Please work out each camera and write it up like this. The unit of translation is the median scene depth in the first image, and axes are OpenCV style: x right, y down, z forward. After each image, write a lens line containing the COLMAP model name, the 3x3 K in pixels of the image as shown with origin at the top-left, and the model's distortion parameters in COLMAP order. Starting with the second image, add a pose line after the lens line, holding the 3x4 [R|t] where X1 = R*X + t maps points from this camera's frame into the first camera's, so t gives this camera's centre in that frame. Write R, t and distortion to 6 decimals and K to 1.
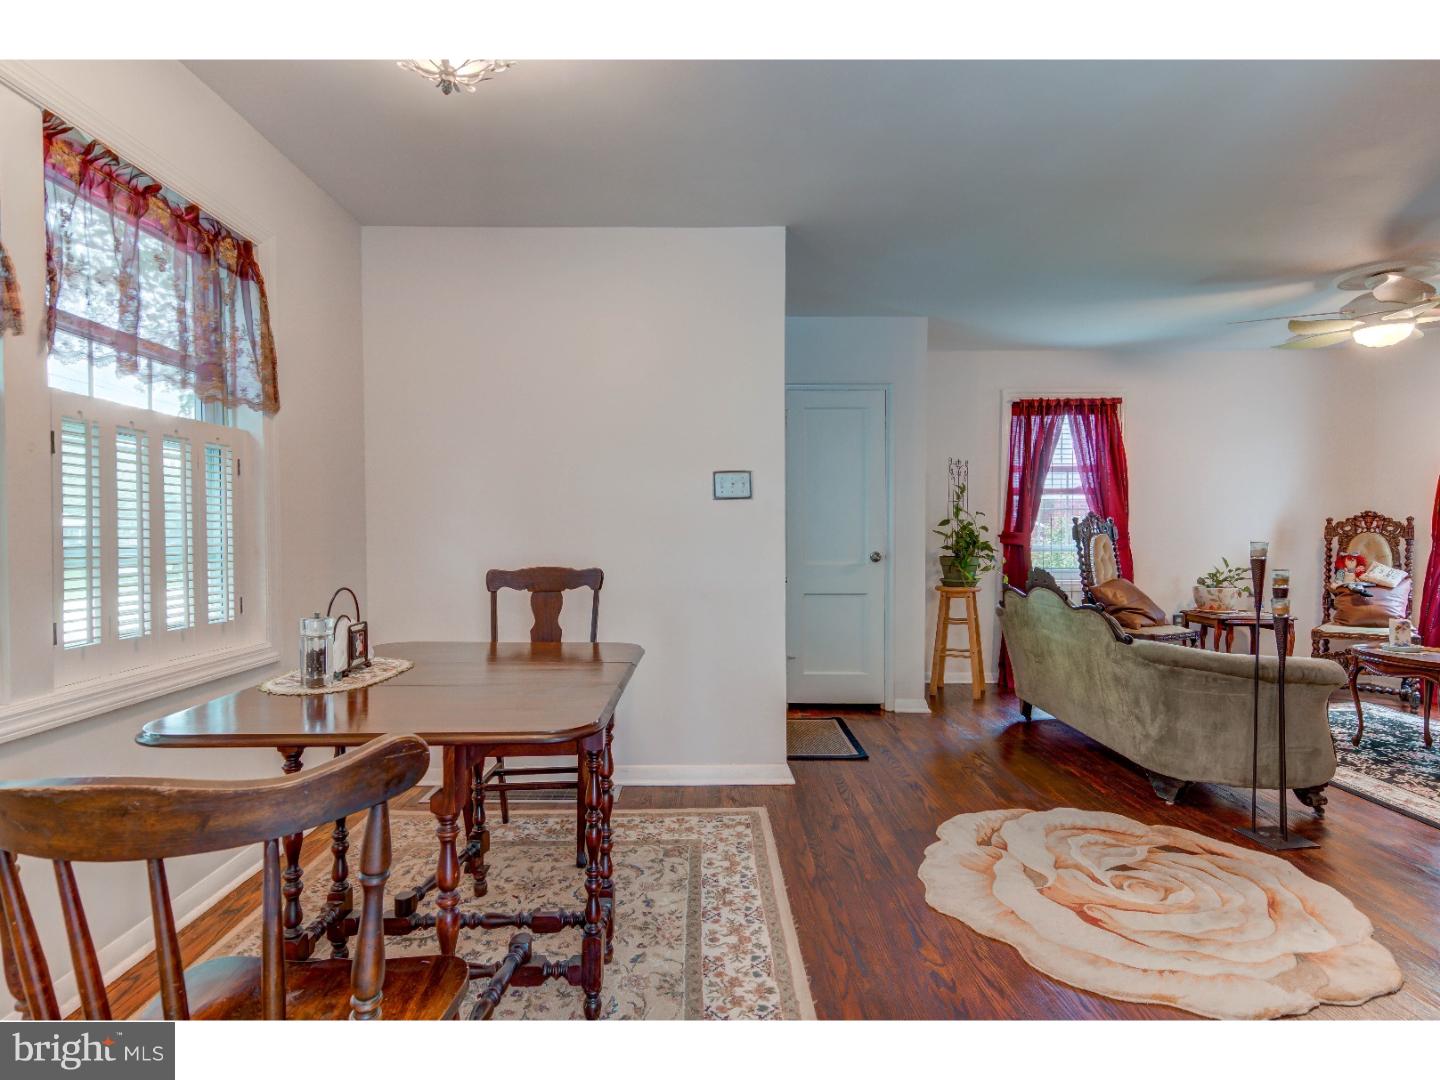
lens RADIAL K [[725.8, 0, 727.4], [0, 725.8, 539.9], [0, 0, 1]] dist [0.017845, -0.004535]
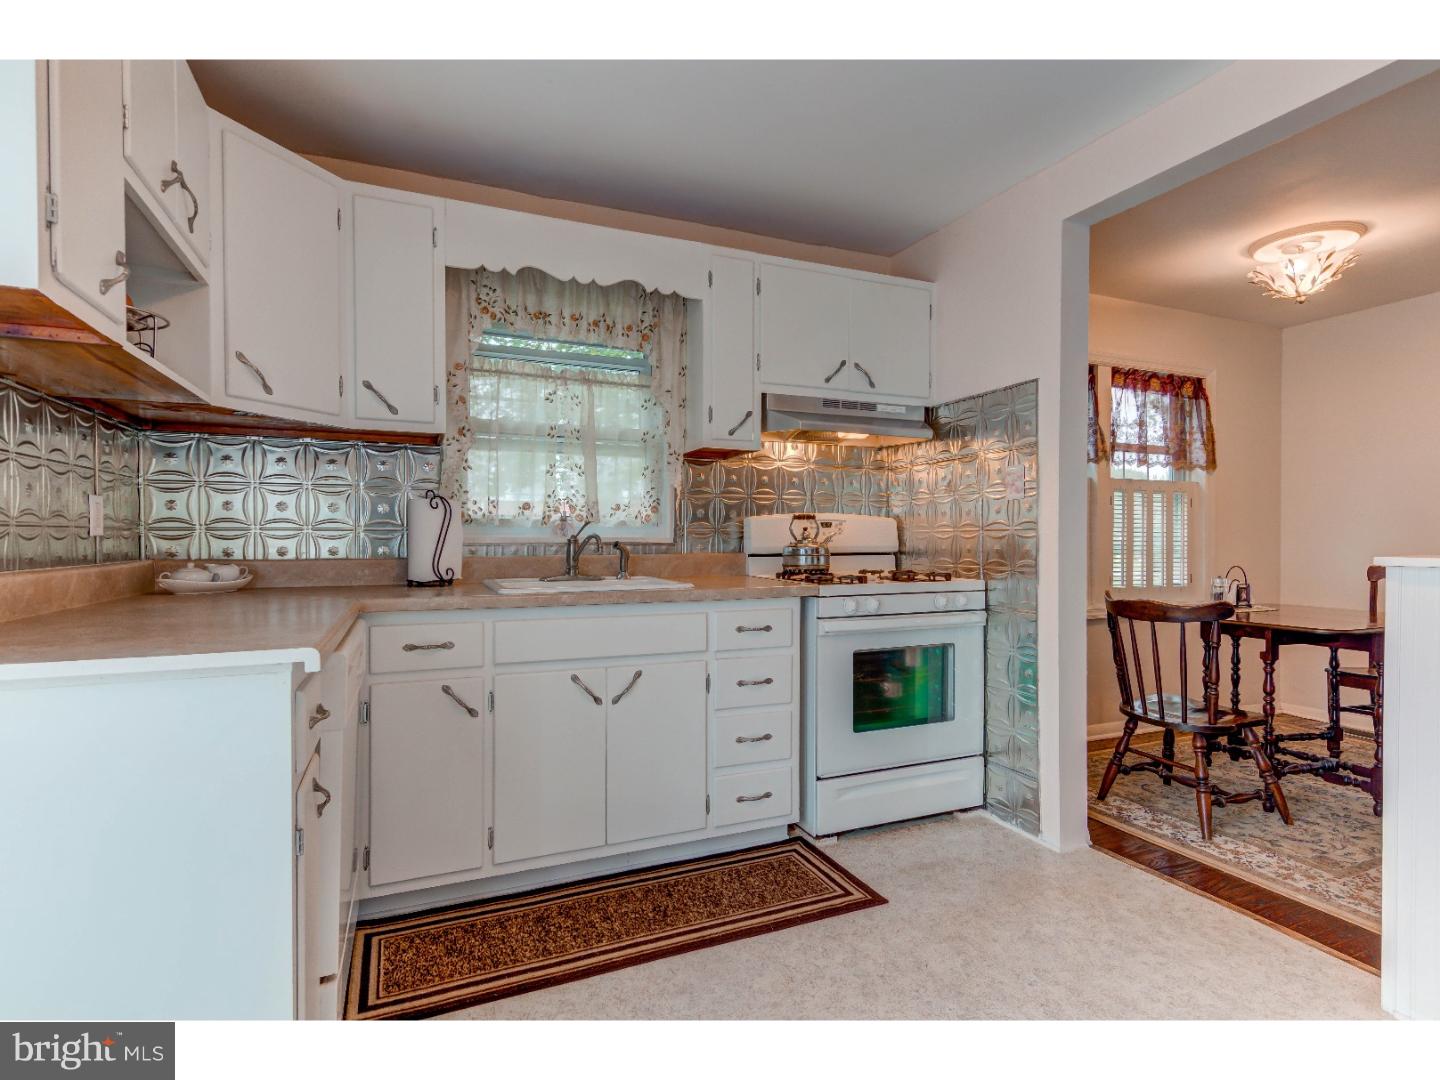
lens RADIAL K [[725.8, 0, 719.1], [0, 725.8, 544.0], [0, 0, 1]] dist [0.017845, -0.004535]
pose [[0.373740, 0.010677, -0.927472, 0.574434], [-0.010153, 0.999921, 0.007420, 0.002734], [0.927478, 0.006644, 0.373819, -0.766339]]
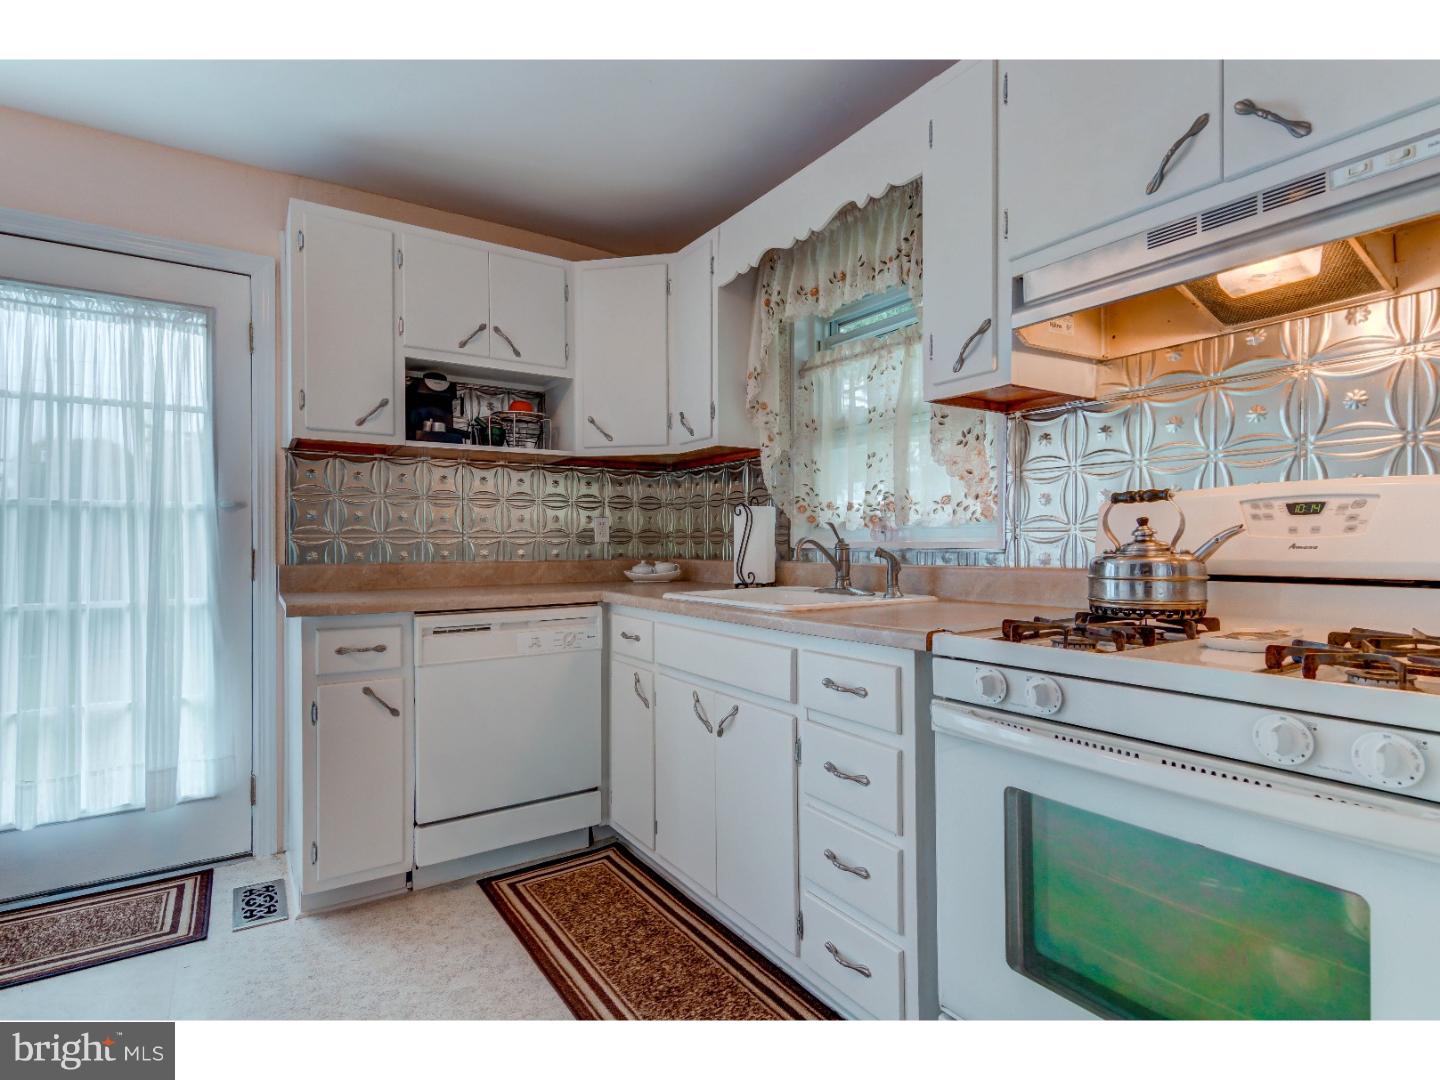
lens RADIAL K [[725.8, 0, 718.2], [0, 725.8, 546.7], [0, 0, 1]] dist [0.017845, -0.004535]
pose [[-0.847999, 0.001076, -0.529997, 0.083228], [-0.004837, 0.999941, 0.009769, 0.000697], [0.529976, 0.010848, -0.847943, 0.133696]]
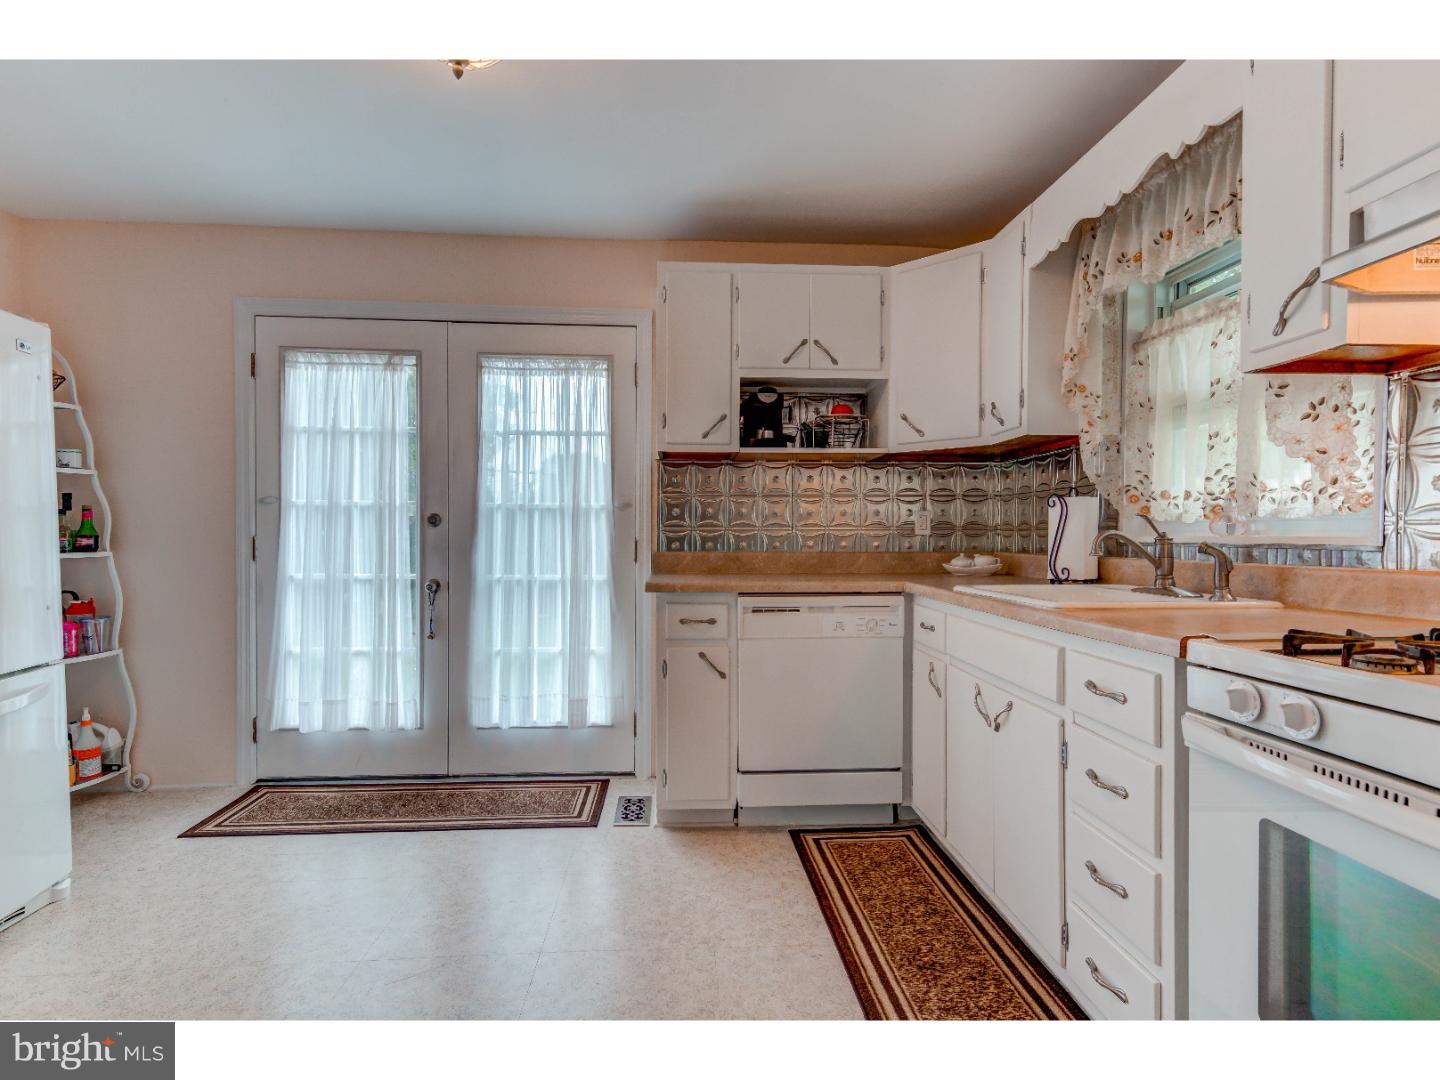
lens RADIAL K [[725.8, 0, 715.9], [0, 725.8, 546.7], [0, 0, 1]] dist [0.017845, -0.004535]
pose [[-0.999304, -0.005660, -0.036876, -0.004089], [-0.006570, 0.999675, 0.024615, -0.002102], [0.036725, 0.024840, -0.999017, 0.238038]]
